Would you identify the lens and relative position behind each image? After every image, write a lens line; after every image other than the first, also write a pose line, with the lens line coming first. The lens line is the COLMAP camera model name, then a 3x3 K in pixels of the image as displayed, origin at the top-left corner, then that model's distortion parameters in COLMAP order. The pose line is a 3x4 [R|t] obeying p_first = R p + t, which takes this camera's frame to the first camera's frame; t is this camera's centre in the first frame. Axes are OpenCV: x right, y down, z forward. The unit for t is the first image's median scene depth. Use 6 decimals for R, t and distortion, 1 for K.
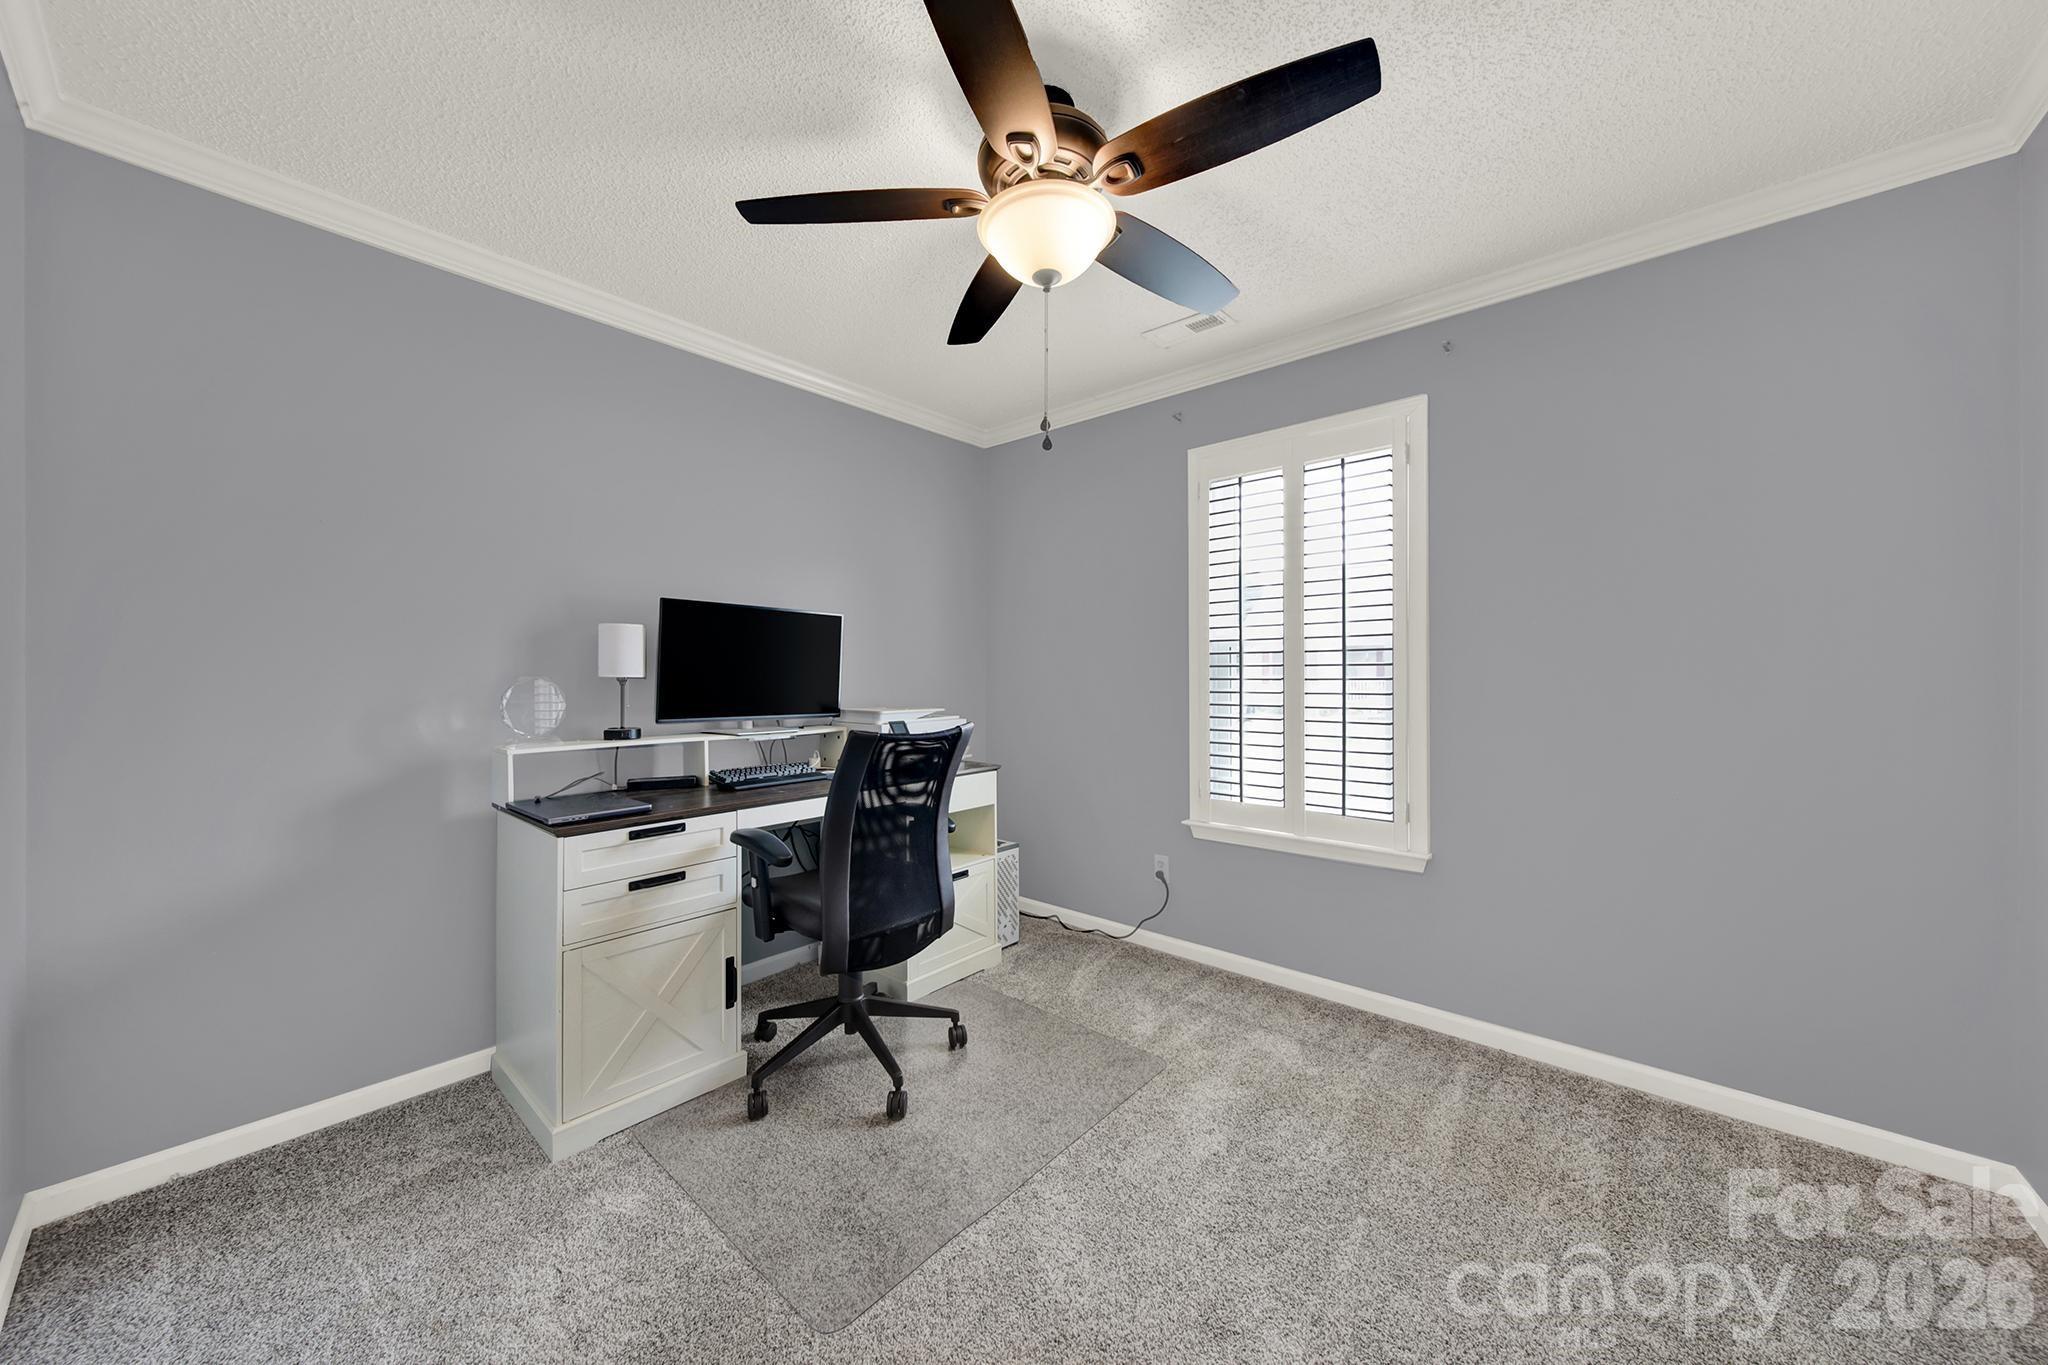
lens RADIAL K [[713.1, 0, 1025.6], [0, 713.1, 670.6], [0, 0, 1]] dist [-0.000851, -0.000197]
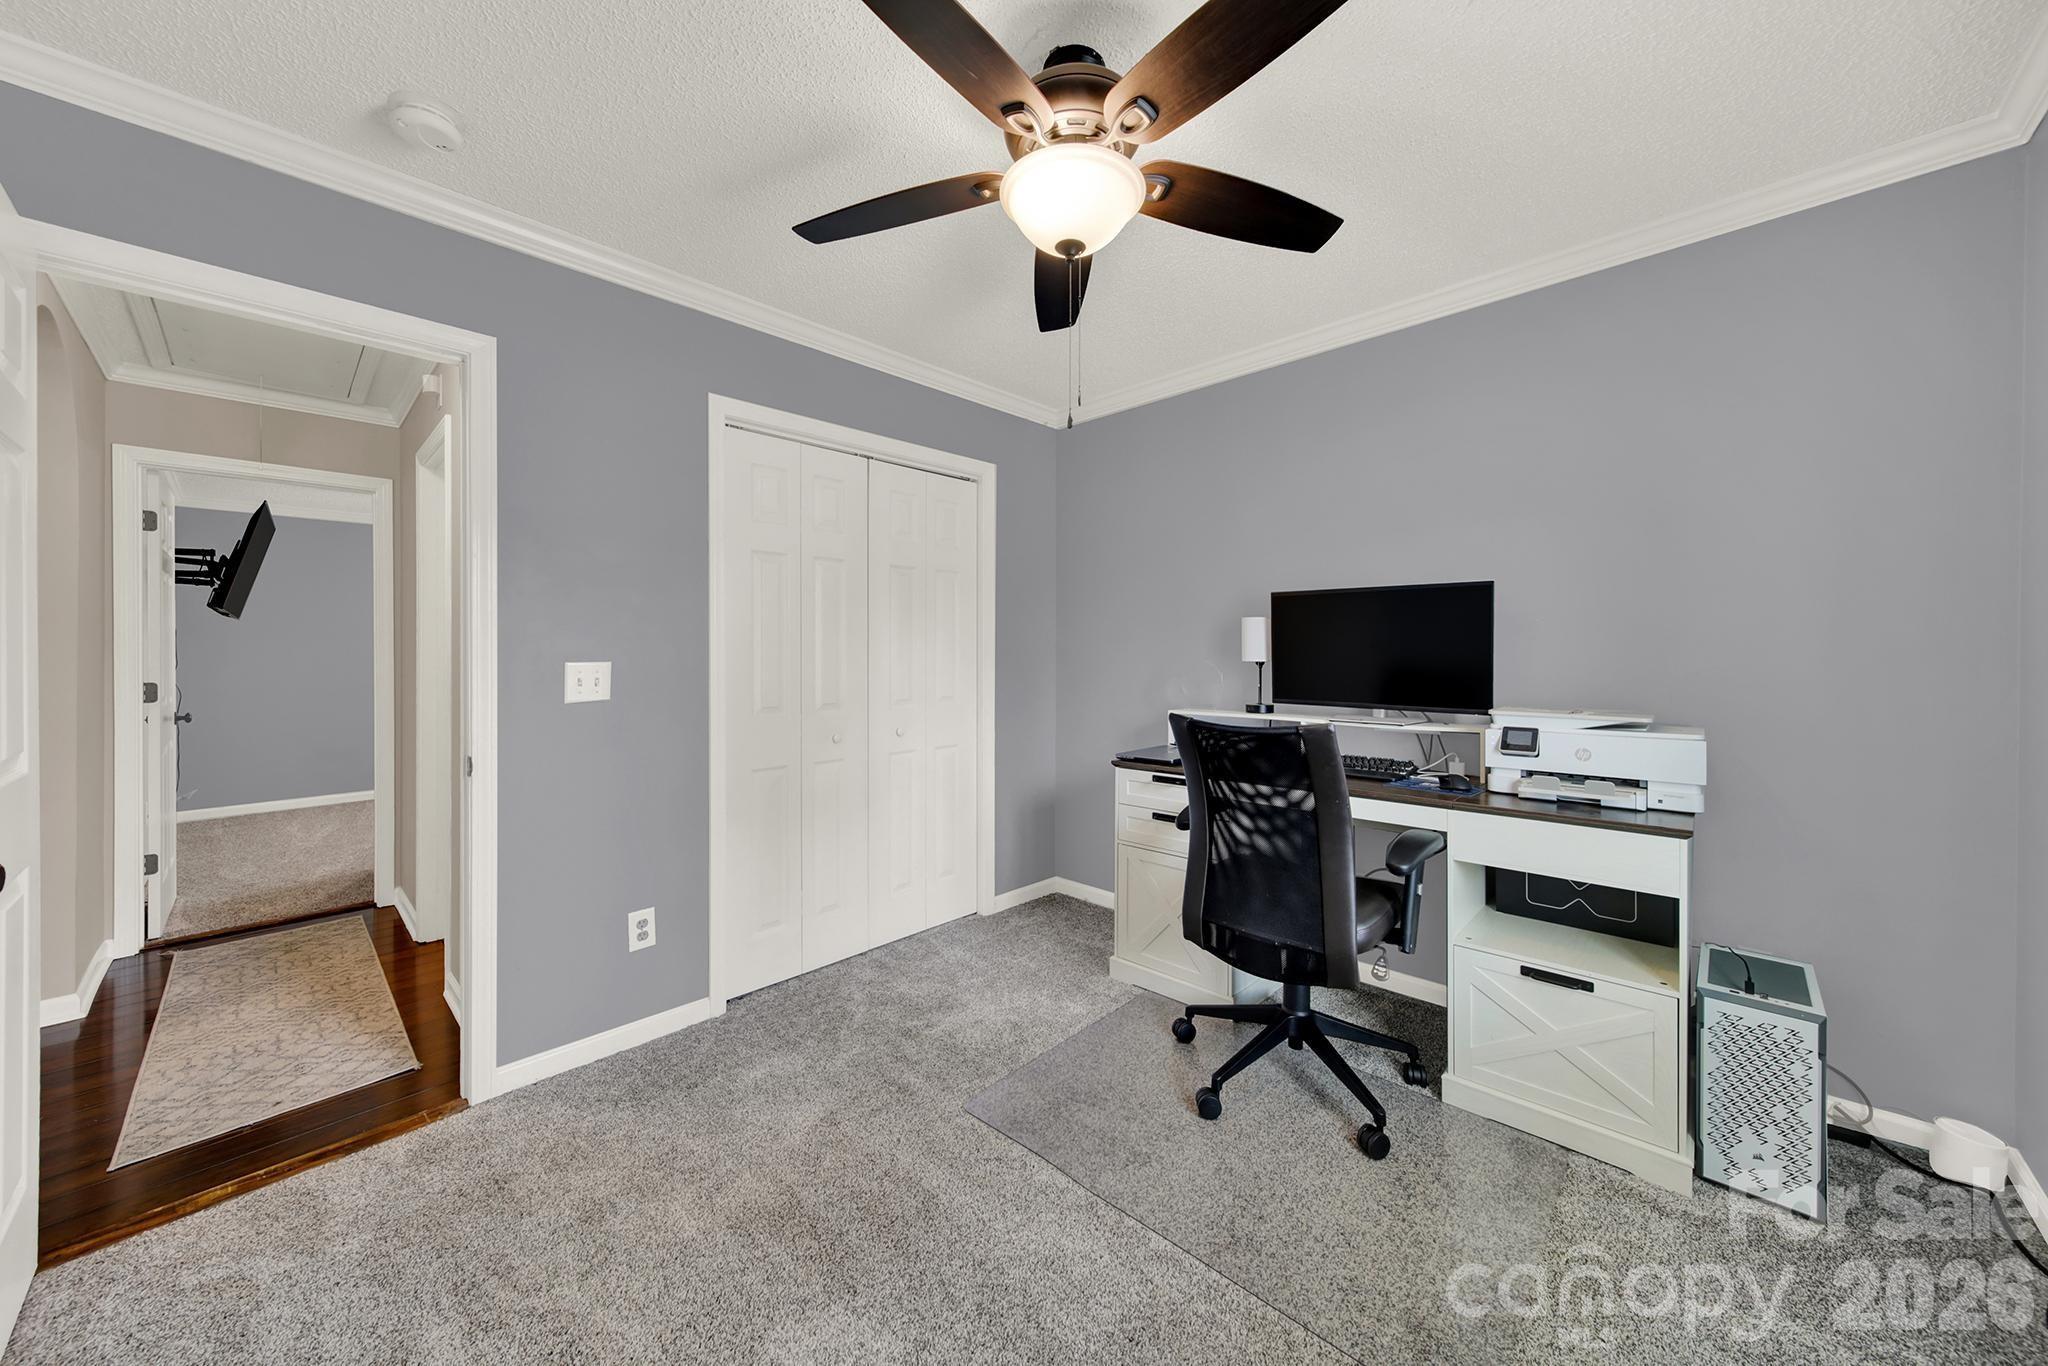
lens RADIAL K [[713.1, 0, 1025.6], [0, 713.1, 671.1], [0, 0, 1]] dist [-0.000851, -0.000197]
pose [[-0.051311, 0.019683, -0.998489, 0.698056], [0.006318, 0.999792, 0.019384, -0.000914], [0.998663, -0.005314, -0.051425, 0.708426]]
